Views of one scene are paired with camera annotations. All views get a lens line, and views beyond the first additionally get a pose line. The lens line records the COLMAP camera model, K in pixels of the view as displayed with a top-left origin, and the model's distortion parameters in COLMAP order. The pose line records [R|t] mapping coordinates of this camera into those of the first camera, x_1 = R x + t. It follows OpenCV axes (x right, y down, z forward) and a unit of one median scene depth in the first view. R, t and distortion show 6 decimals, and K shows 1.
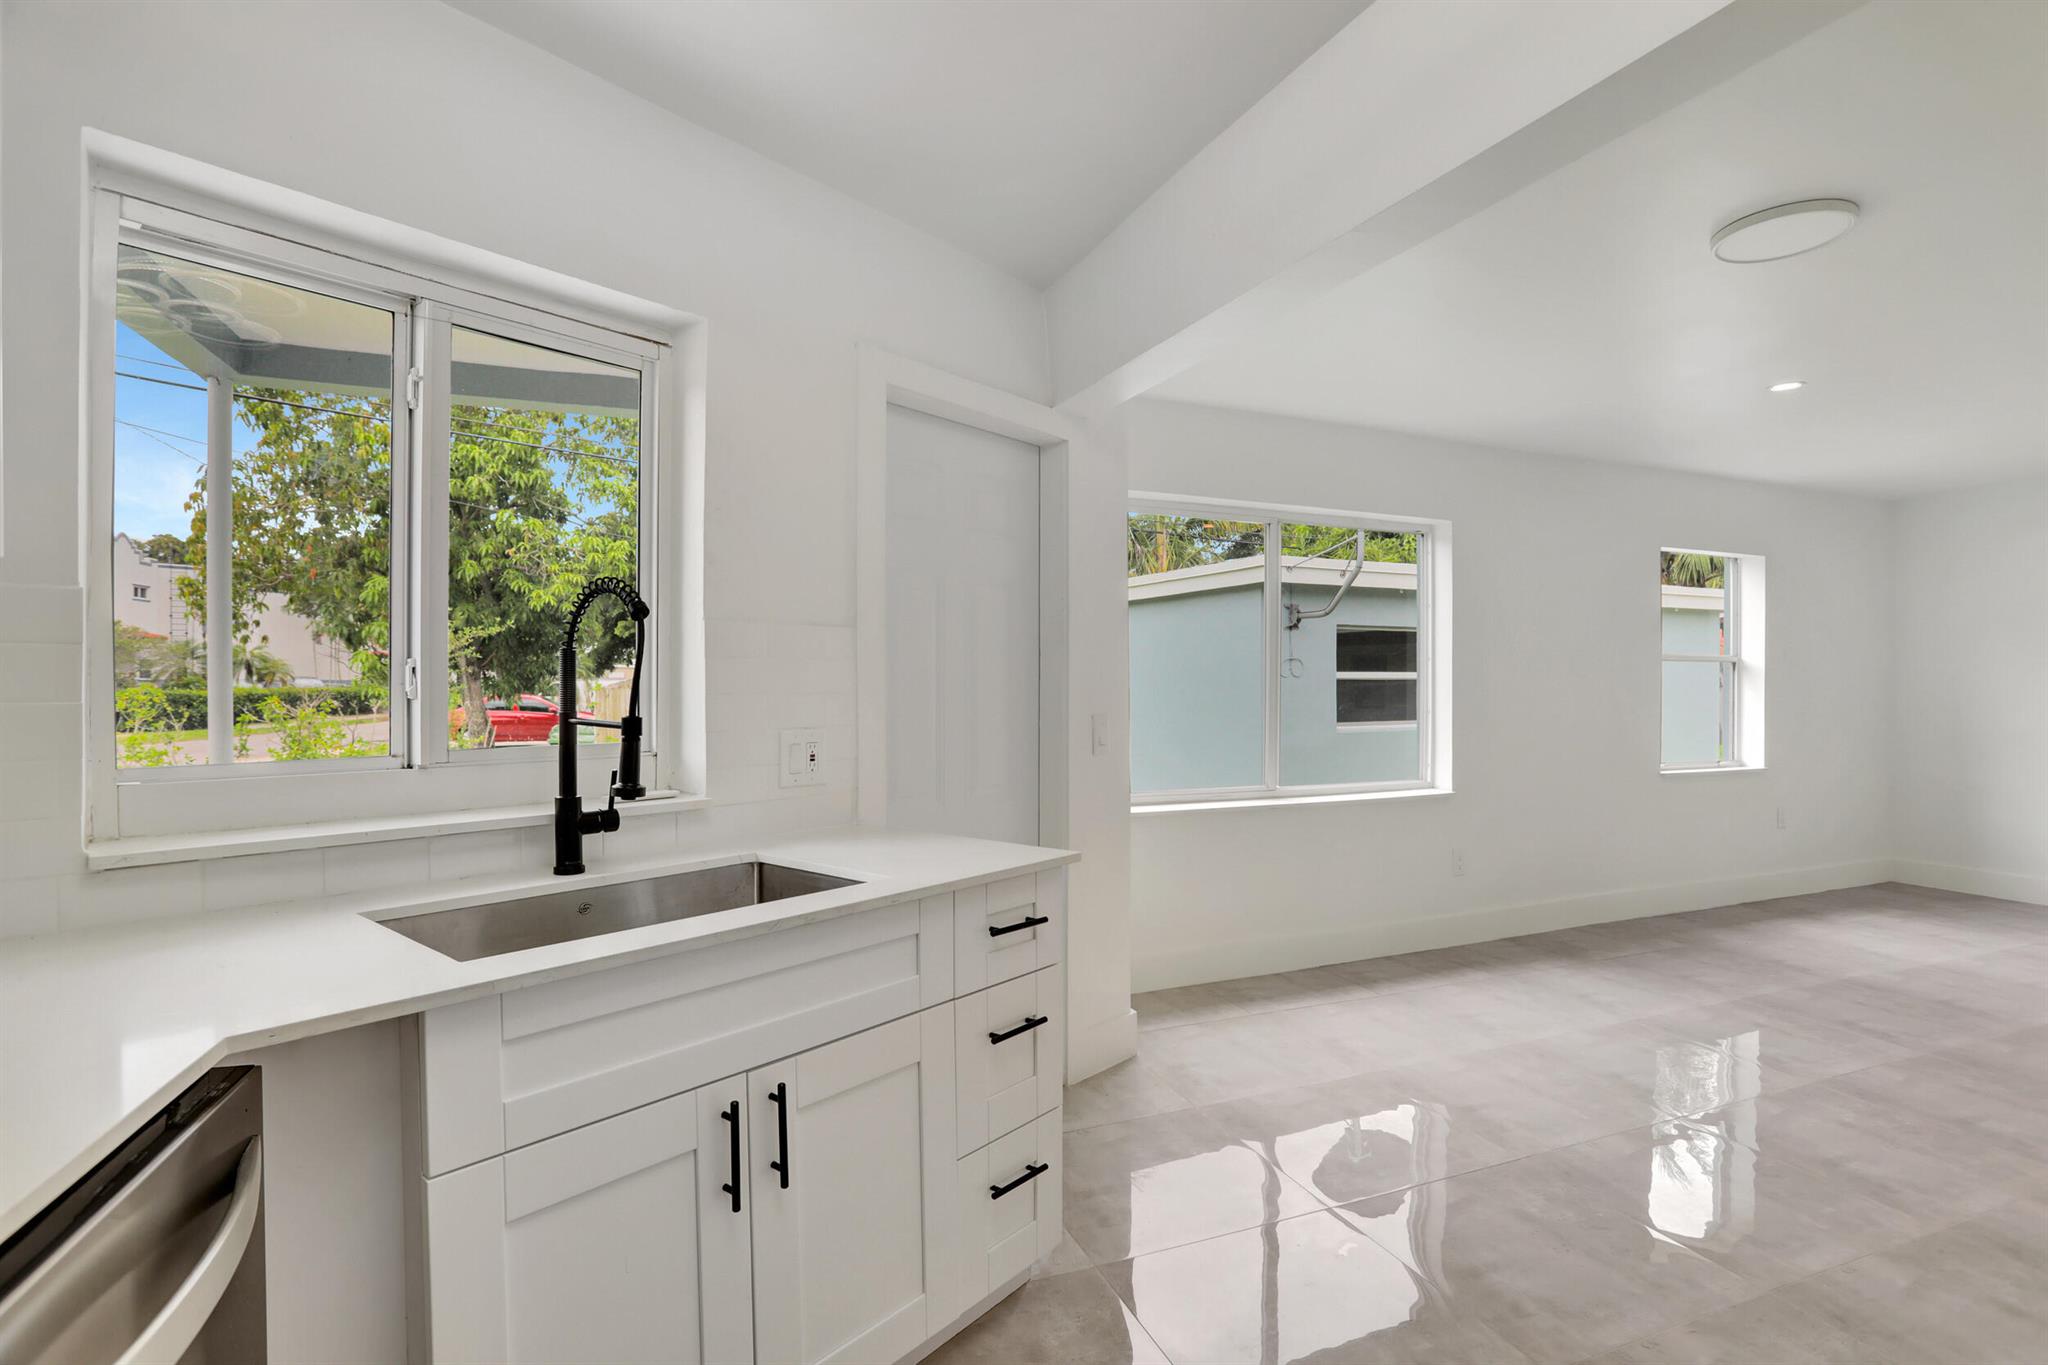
lens RADIAL K [[991.6, 0, 1028.9], [0, 991.6, 673.6], [0, 0, 1]] dist [-0.062407, 0.020786]
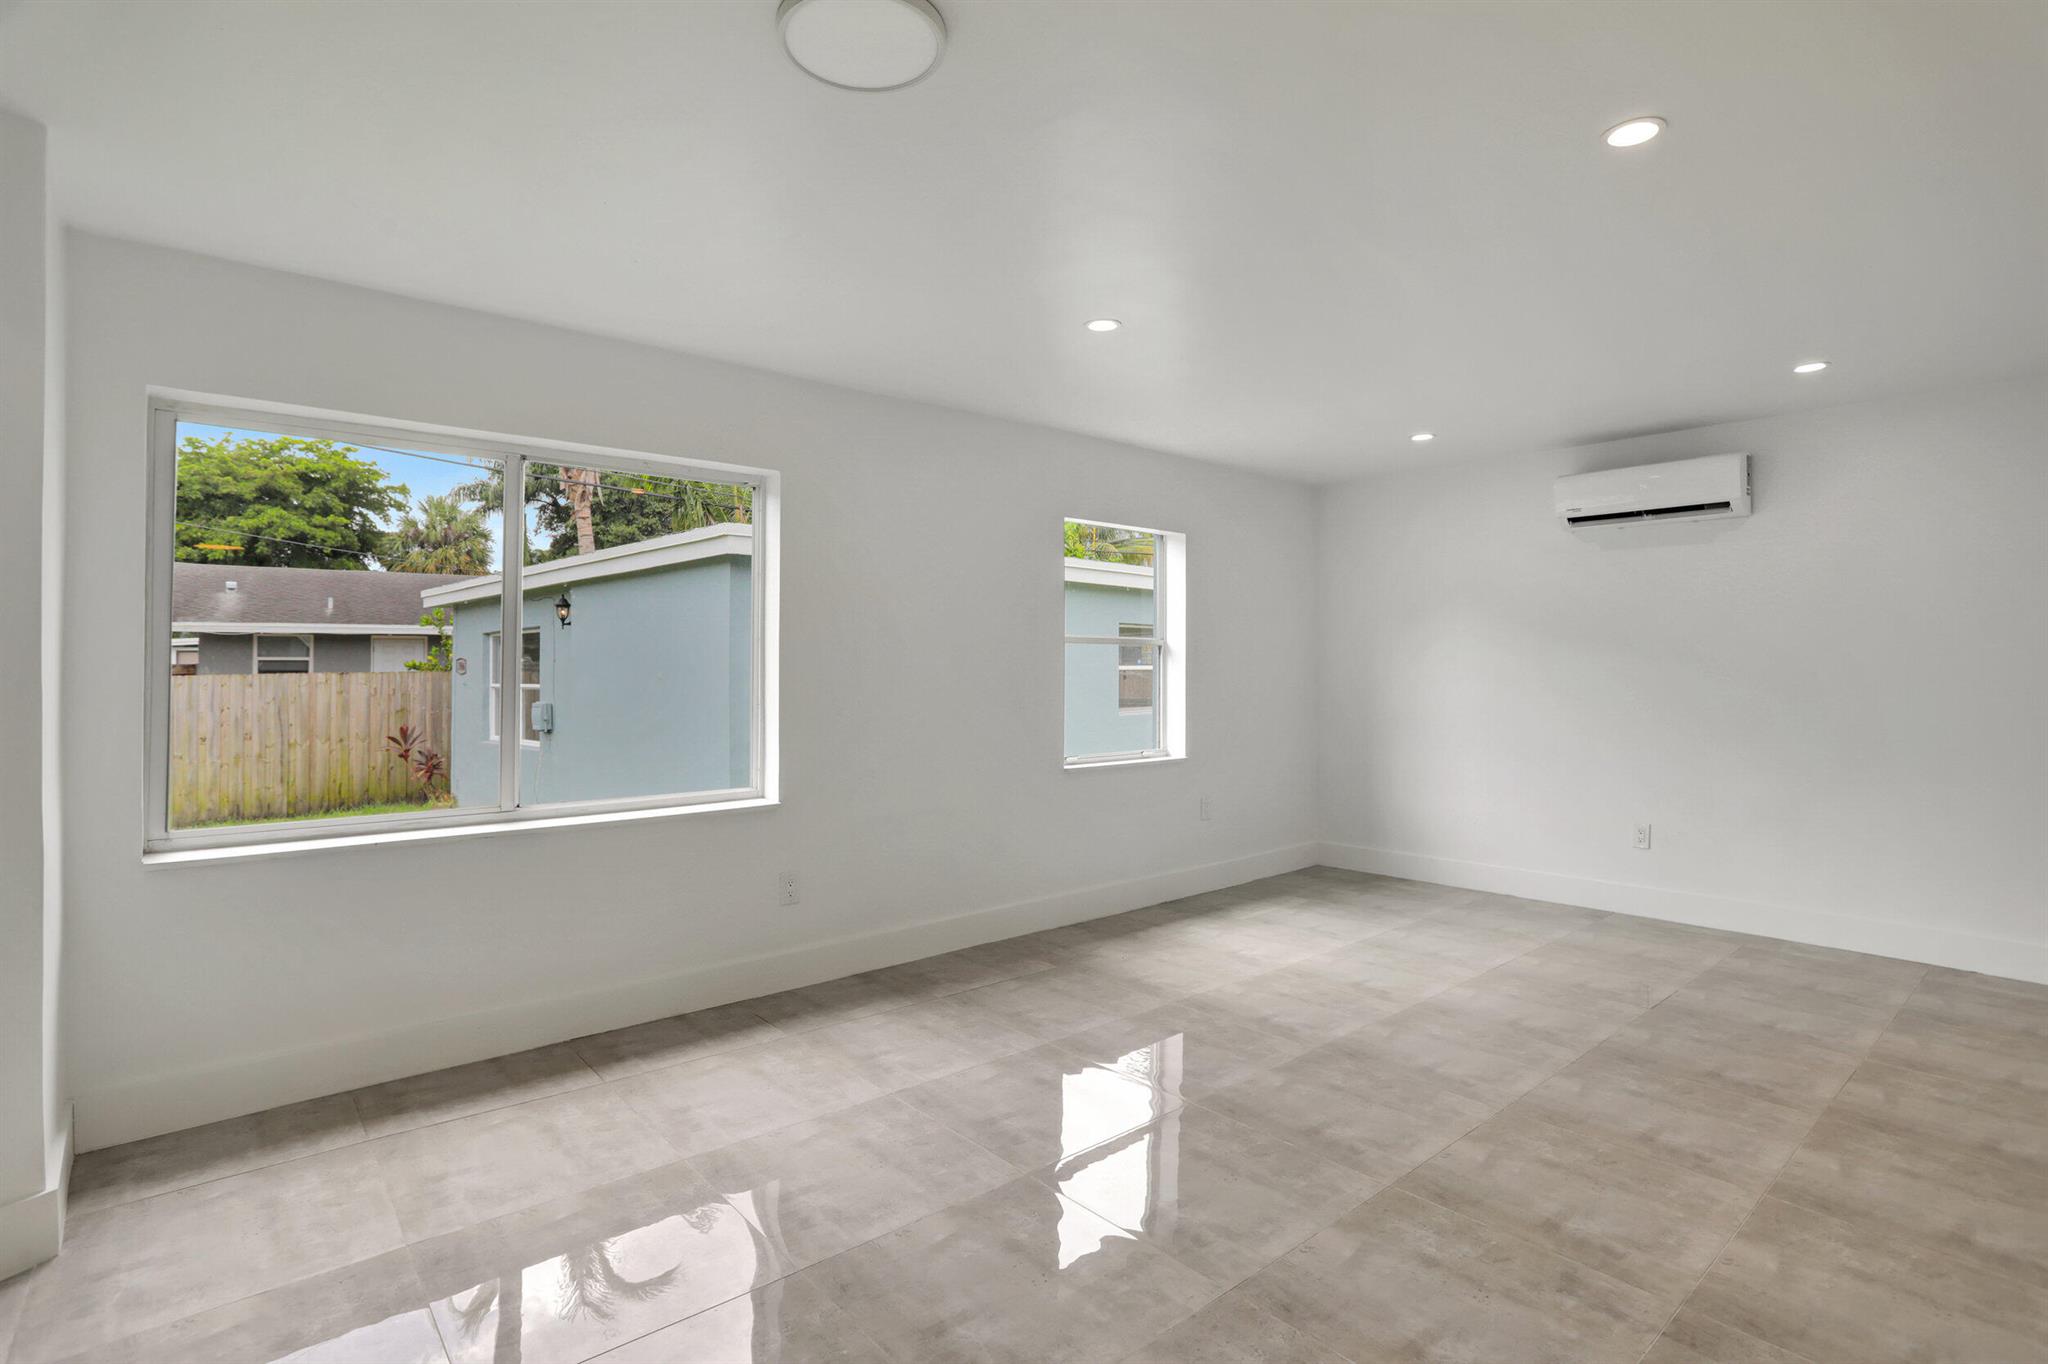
lens RADIAL K [[984.1, 0, 1057.5], [0, 984.1, 641.1], [0, 0, 1]] dist [-0.059547, 0.020298]
pose [[0.943362, 0.003736, 0.331744, 0.343470], [0.003118, 0.999793, -0.020126, 0.003272], [-0.331751, 0.020021, 0.943155, 0.136720]]
